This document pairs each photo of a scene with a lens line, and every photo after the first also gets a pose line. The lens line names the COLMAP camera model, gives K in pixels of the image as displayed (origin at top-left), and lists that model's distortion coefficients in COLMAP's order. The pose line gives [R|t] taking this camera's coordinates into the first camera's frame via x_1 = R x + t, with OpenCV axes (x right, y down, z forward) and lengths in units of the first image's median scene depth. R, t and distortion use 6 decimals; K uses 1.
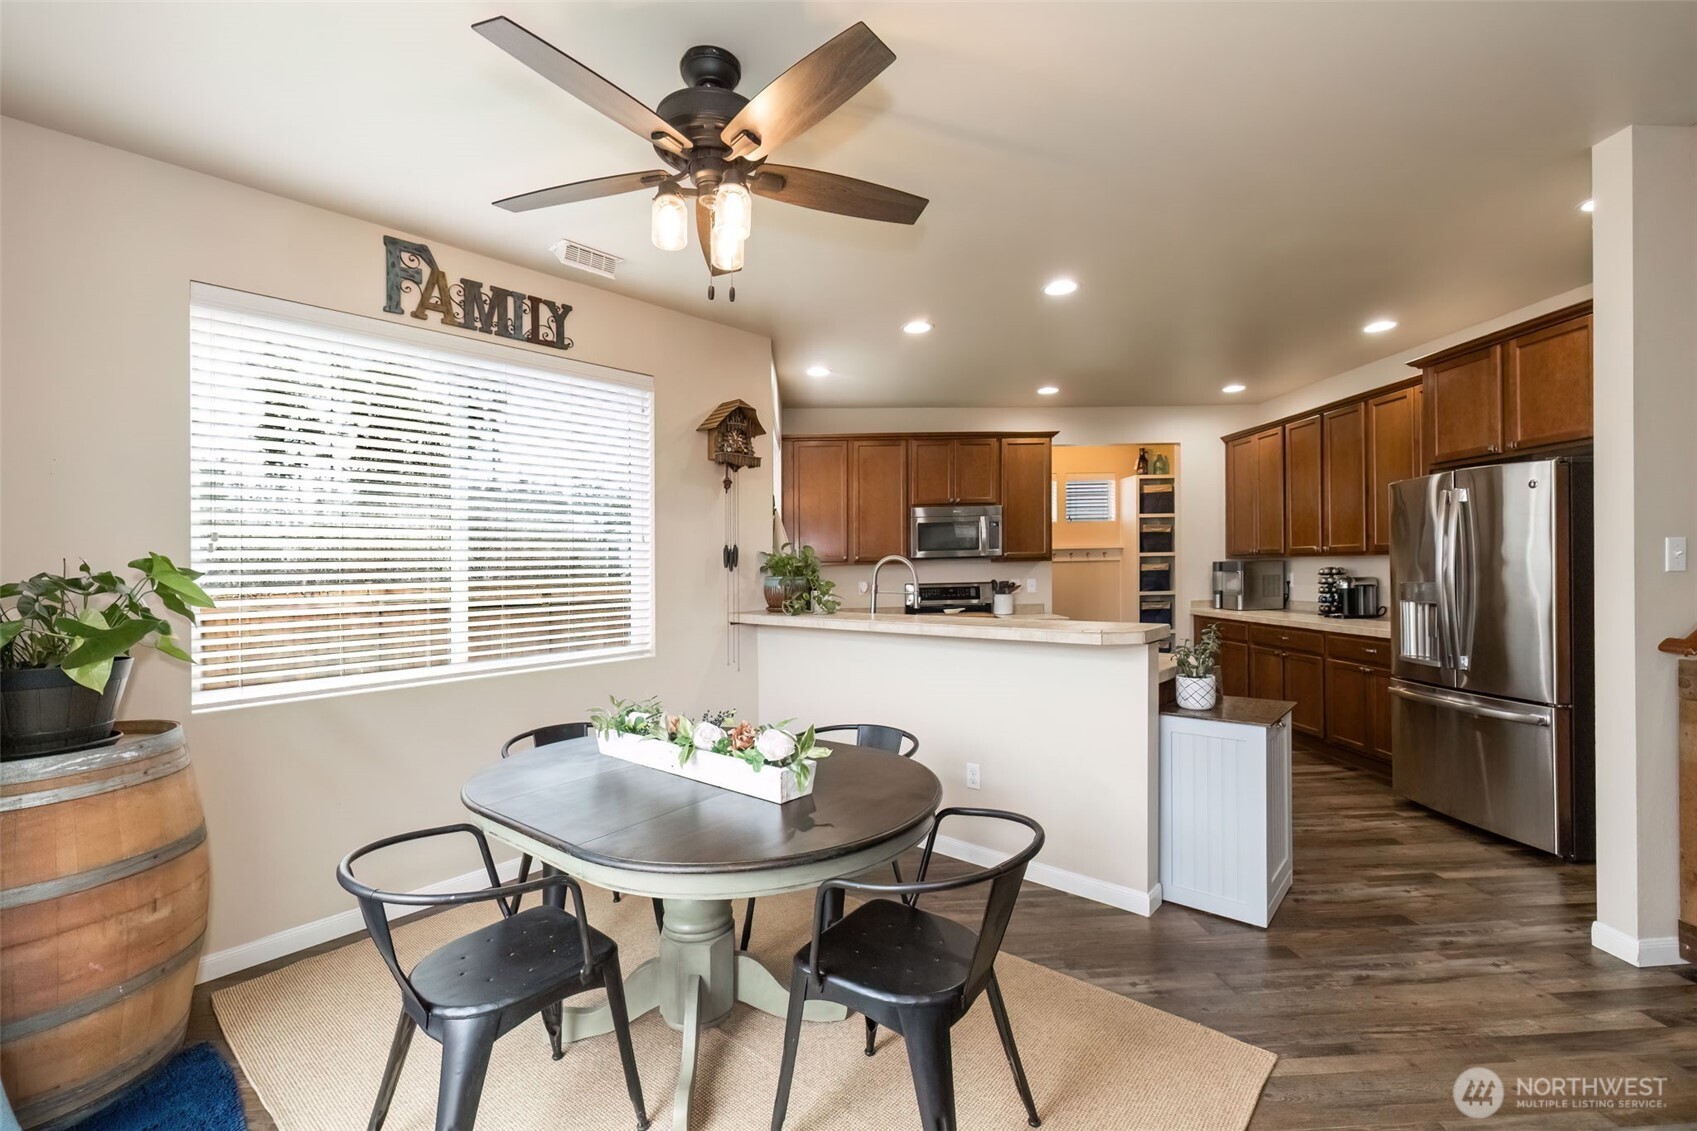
lens RADIAL K [[723.1, 0, 845.2], [0, 723.1, 559.0], [0, 0, 1]] dist [0.001067, -0.000120]
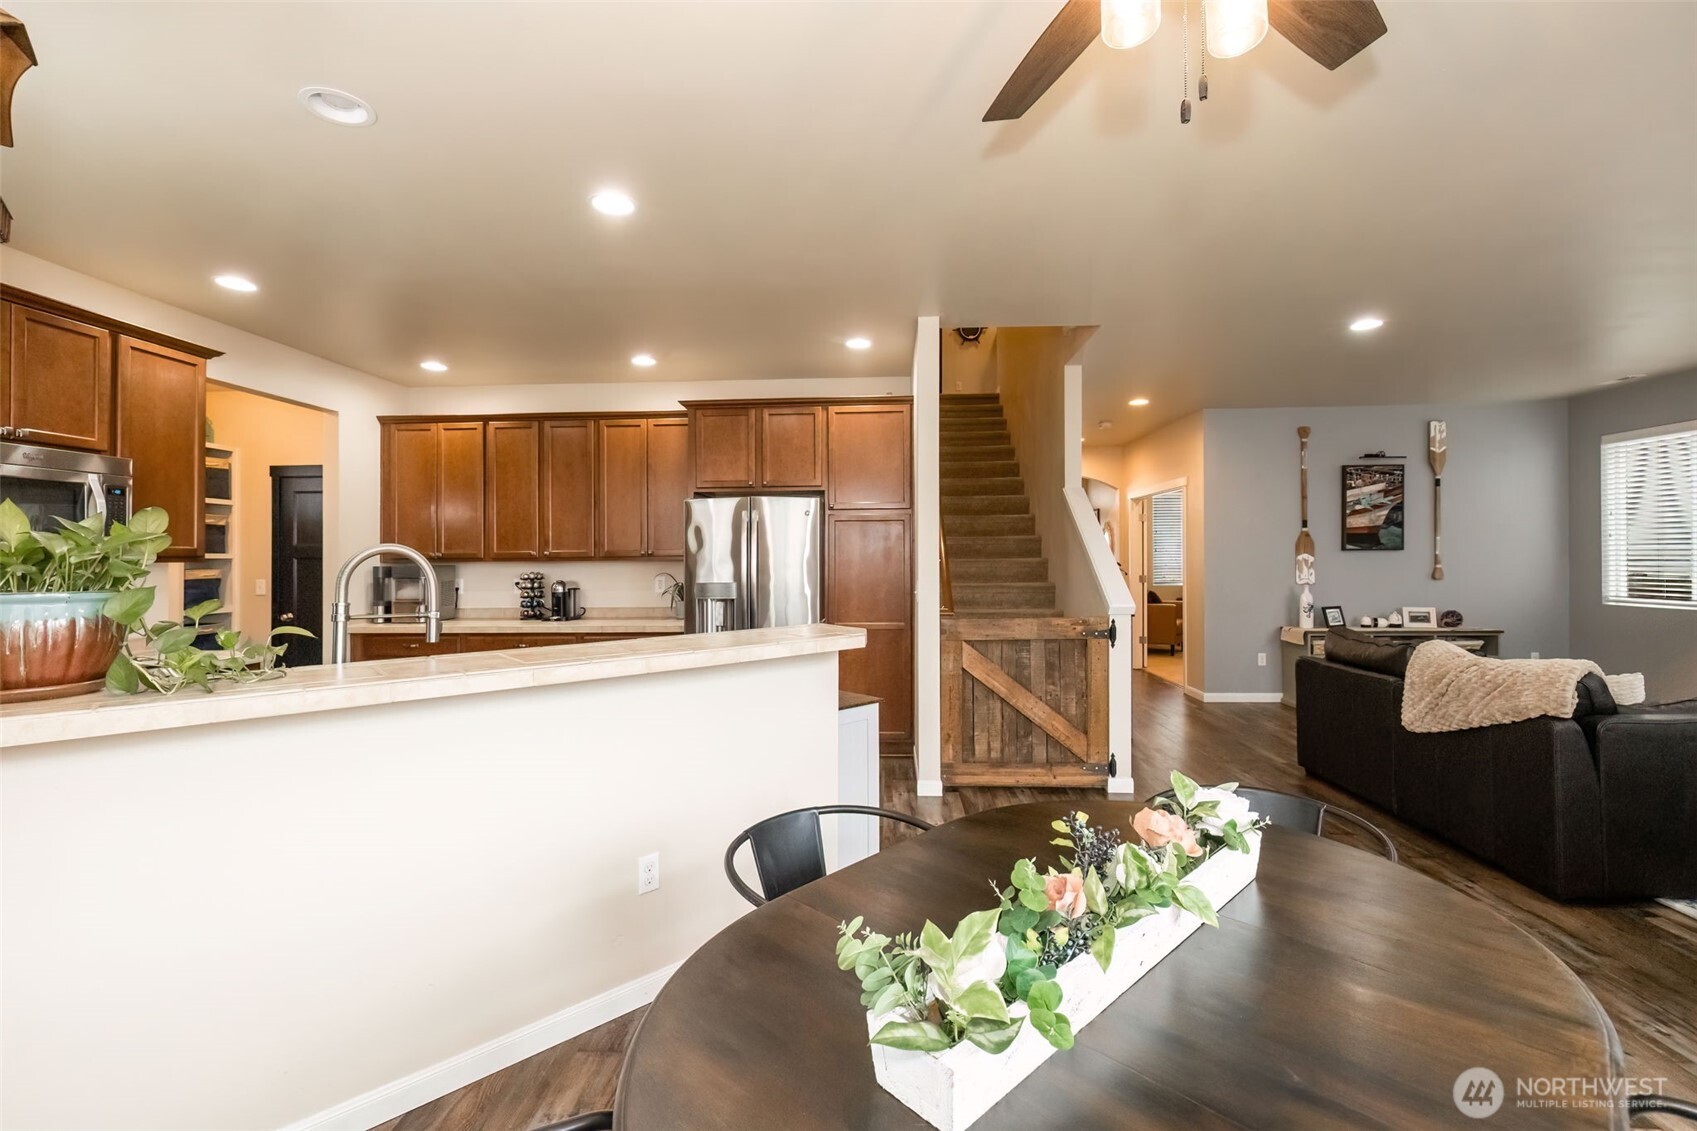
lens RADIAL K [[694.1, 0, 902.4], [0, 694.1, 566.8], [0, 0, 1]] dist [0.002213, 0.000090]
pose [[0.100401, 0.008015, 0.994915, -0.262978], [-0.004990, 0.999959, -0.007552, 0.008980], [-0.994934, -0.004206, 0.100437, 0.407030]]
